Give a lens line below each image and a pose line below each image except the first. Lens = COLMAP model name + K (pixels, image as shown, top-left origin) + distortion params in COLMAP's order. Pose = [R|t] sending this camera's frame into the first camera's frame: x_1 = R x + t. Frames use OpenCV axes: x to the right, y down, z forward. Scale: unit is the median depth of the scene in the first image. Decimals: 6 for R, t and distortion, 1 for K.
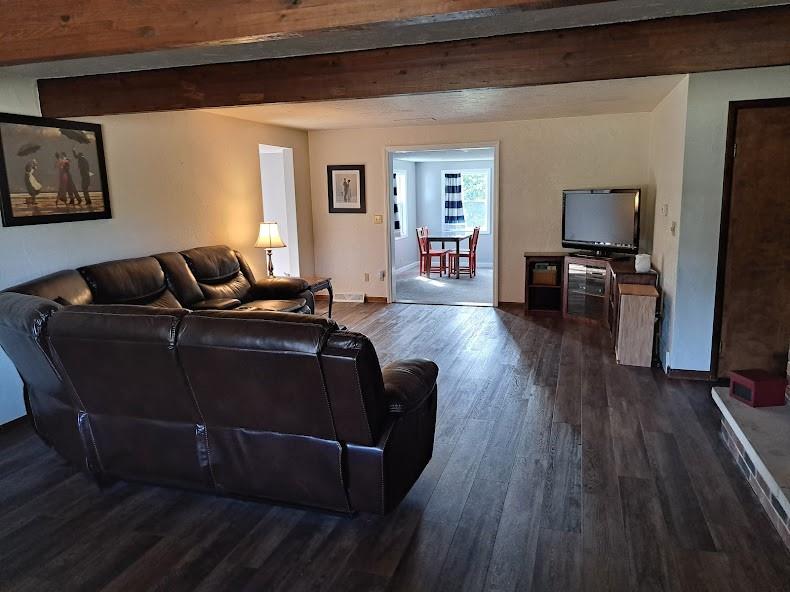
lens RADIAL K [[572.3, 0, 397.0], [0, 572.3, 300.3], [0, 0, 1]] dist [0.072052, -0.073479]
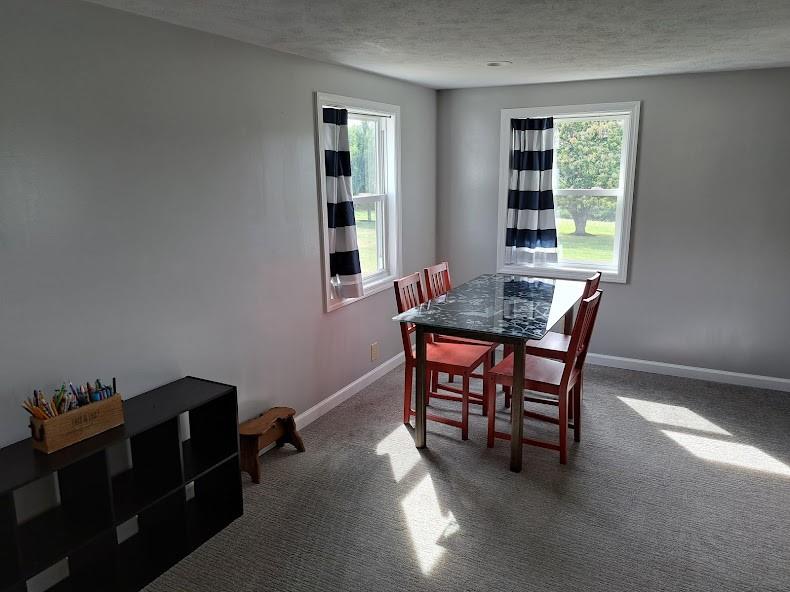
lens RADIAL K [[572.3, 0, 397.0], [0, 572.3, 300.3], [0, 0, 1]] dist [0.072052, -0.073479]
pose [[0.984885, 0.052443, -0.165079, 0.078162], [-0.045568, 0.997940, 0.045164, -0.113003], [0.167108, -0.036959, 0.985246, 0.600611]]
